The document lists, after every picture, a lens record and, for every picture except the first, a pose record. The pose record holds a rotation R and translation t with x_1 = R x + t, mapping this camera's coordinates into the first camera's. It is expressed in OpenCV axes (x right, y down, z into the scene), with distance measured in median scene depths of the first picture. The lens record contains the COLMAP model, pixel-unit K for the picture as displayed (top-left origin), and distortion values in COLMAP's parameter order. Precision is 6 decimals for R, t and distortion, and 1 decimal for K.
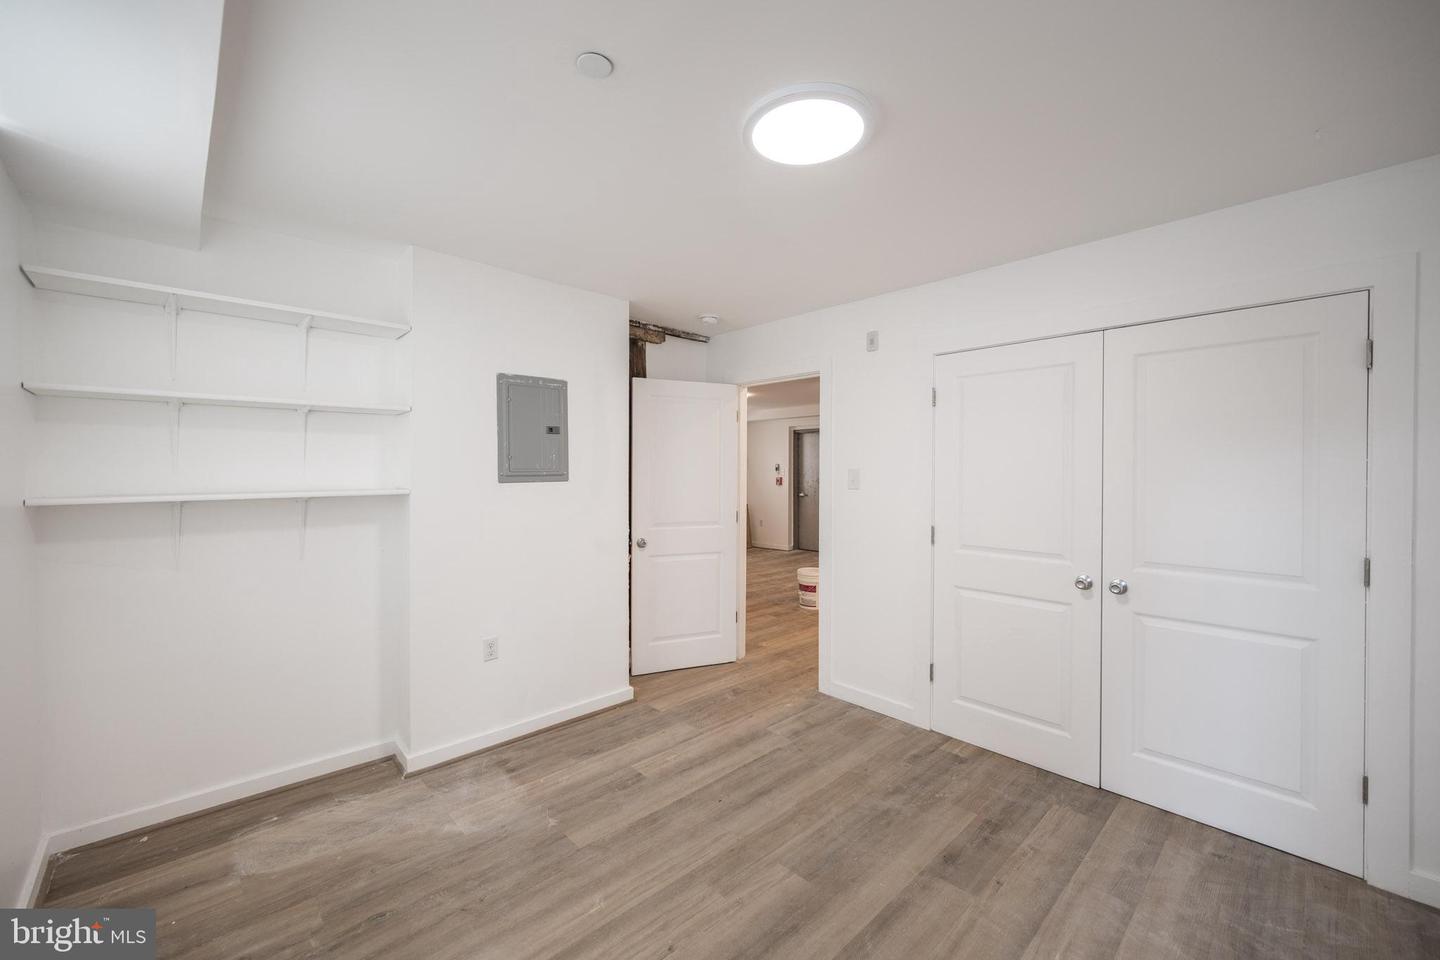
lens RADIAL K [[568.1, 0, 712.2], [0, 568.1, 479.9], [0, 0, 1]] dist [-0.004384, -0.000210]
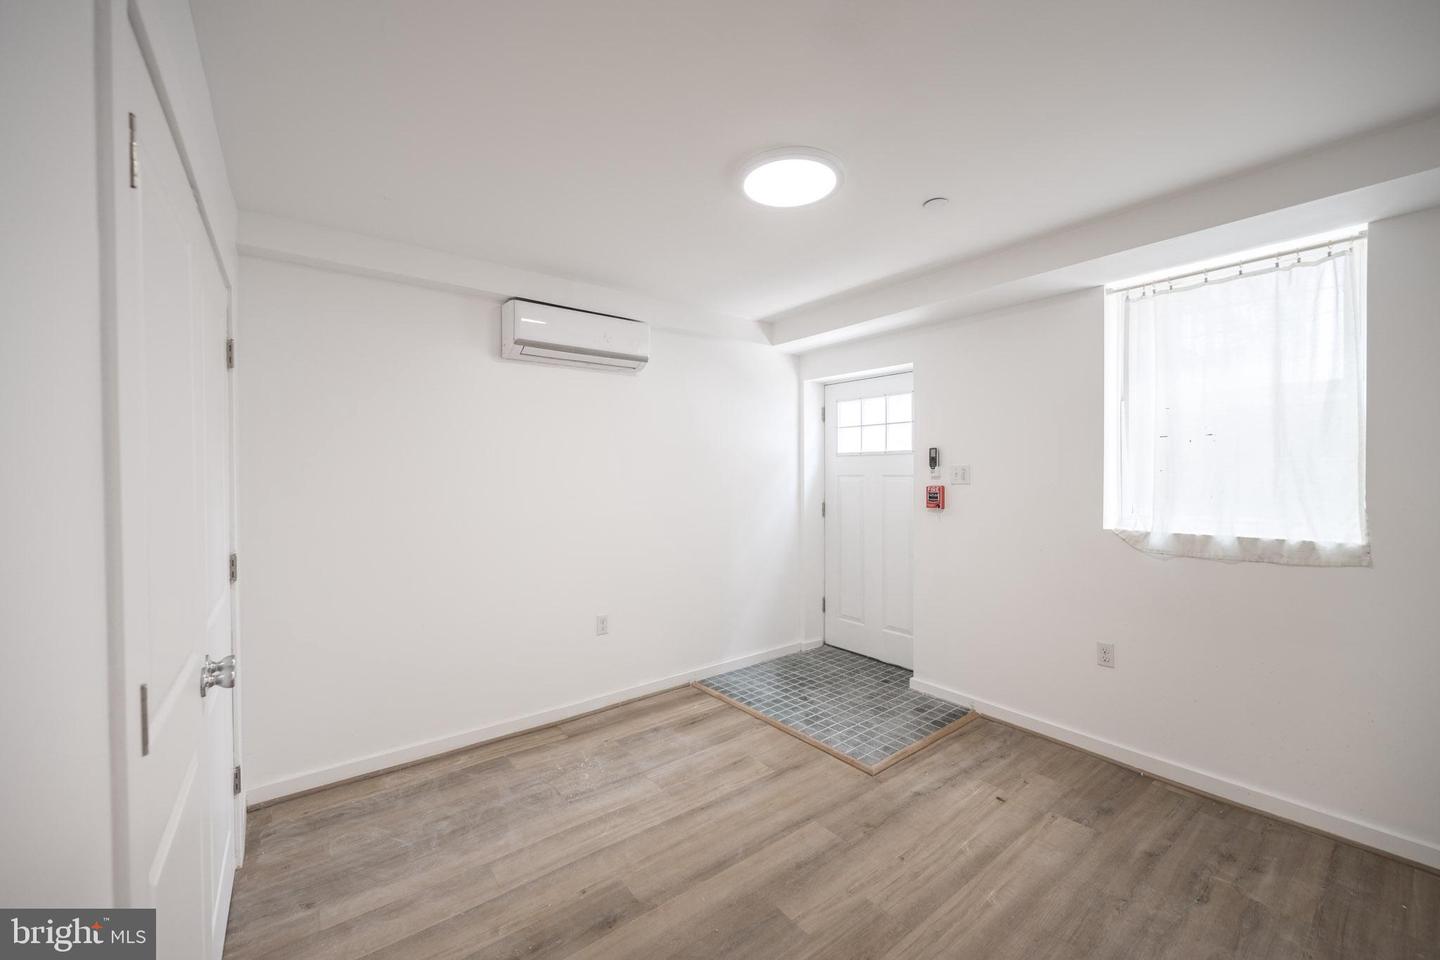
lens RADIAL K [[577.2, 0, 725.0], [0, 577.2, 481.5], [0, 0, 1]] dist [-0.000129, -0.000193]
pose [[-0.997380, 0.003676, 0.072244, 0.162506], [0.005467, 0.999682, 0.024616, -0.017596], [-0.072131, 0.024946, -0.997083, 1.693371]]
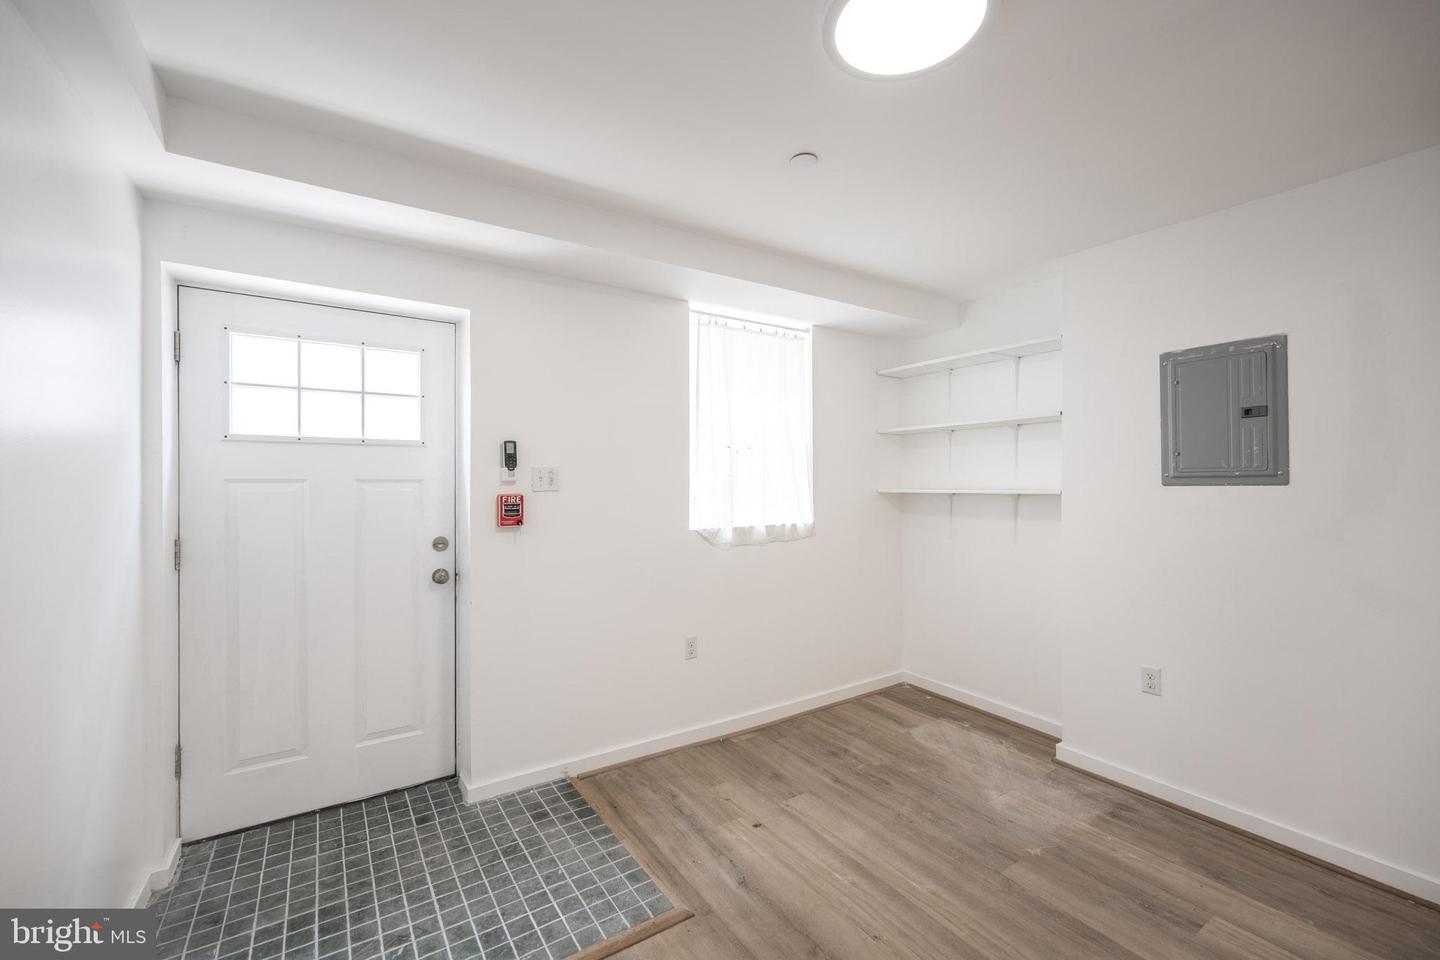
lens RADIAL K [[577.2, 0, 725.0], [0, 577.2, 481.5], [0, 0, 1]] dist [-0.000129, -0.000193]
pose [[-0.158301, 0.002844, -0.987387, 0.746268], [-0.009479, 0.999945, 0.004399, 0.002245], [0.987345, 0.010056, -0.158266, 0.664331]]
